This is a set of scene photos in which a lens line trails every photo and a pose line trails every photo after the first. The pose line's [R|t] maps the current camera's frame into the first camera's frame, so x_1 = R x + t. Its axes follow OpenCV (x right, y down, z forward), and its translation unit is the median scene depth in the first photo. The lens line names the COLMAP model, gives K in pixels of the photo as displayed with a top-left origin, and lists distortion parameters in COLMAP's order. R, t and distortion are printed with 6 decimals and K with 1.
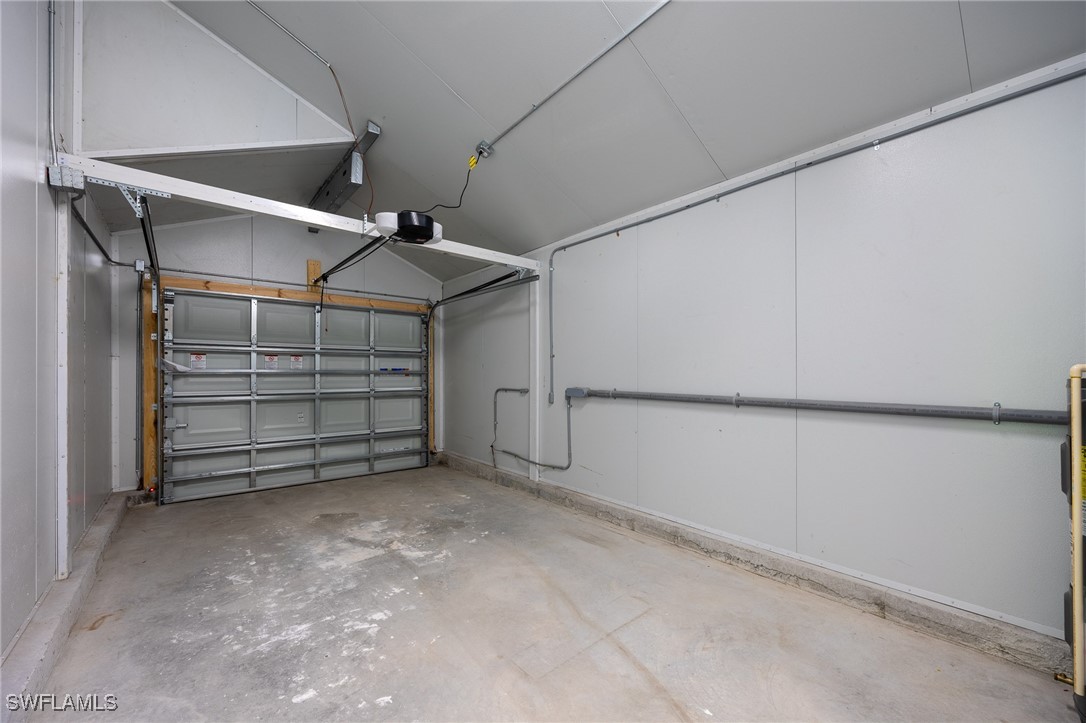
lens RADIAL K [[439.6, 0, 542.4], [0, 439.6, 368.1], [0, 0, 1]] dist [0.000078, 0.000338]
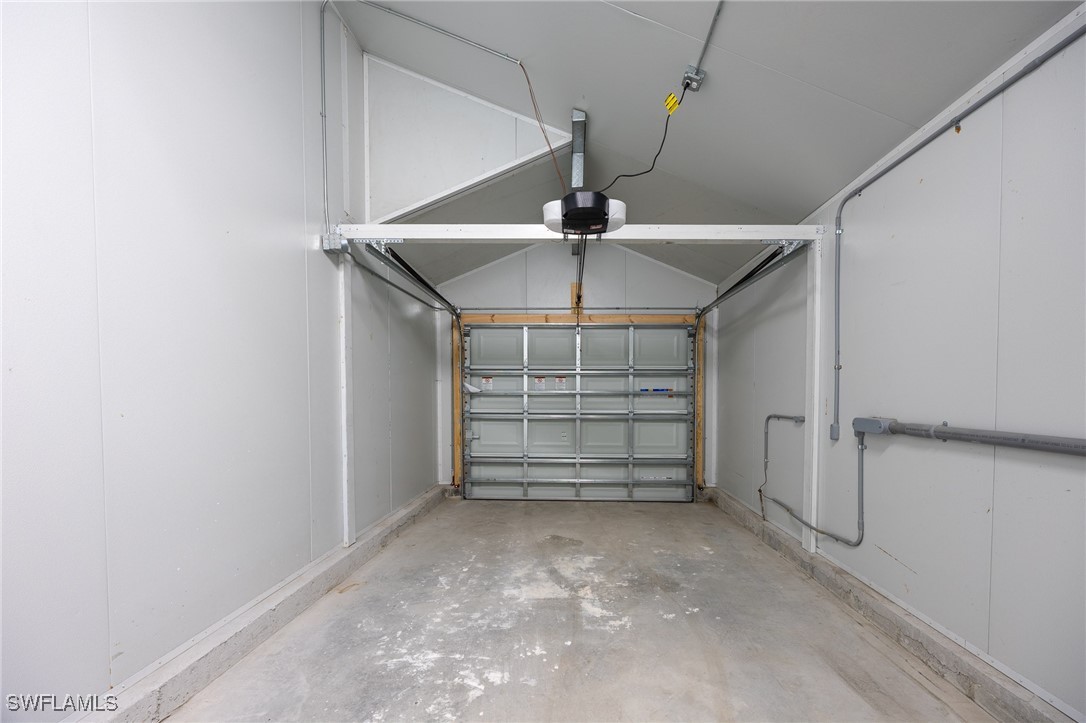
lens RADIAL K [[439.6, 0, 554.9], [0, 439.6, 404.5], [0, 0, 1]] dist [0.000078, 0.000338]
pose [[0.744935, 0.016873, -0.666923, 0.152772], [0.005171, 0.999504, 0.031062, 0.005147], [0.667117, -0.026588, 0.744479, 0.253428]]
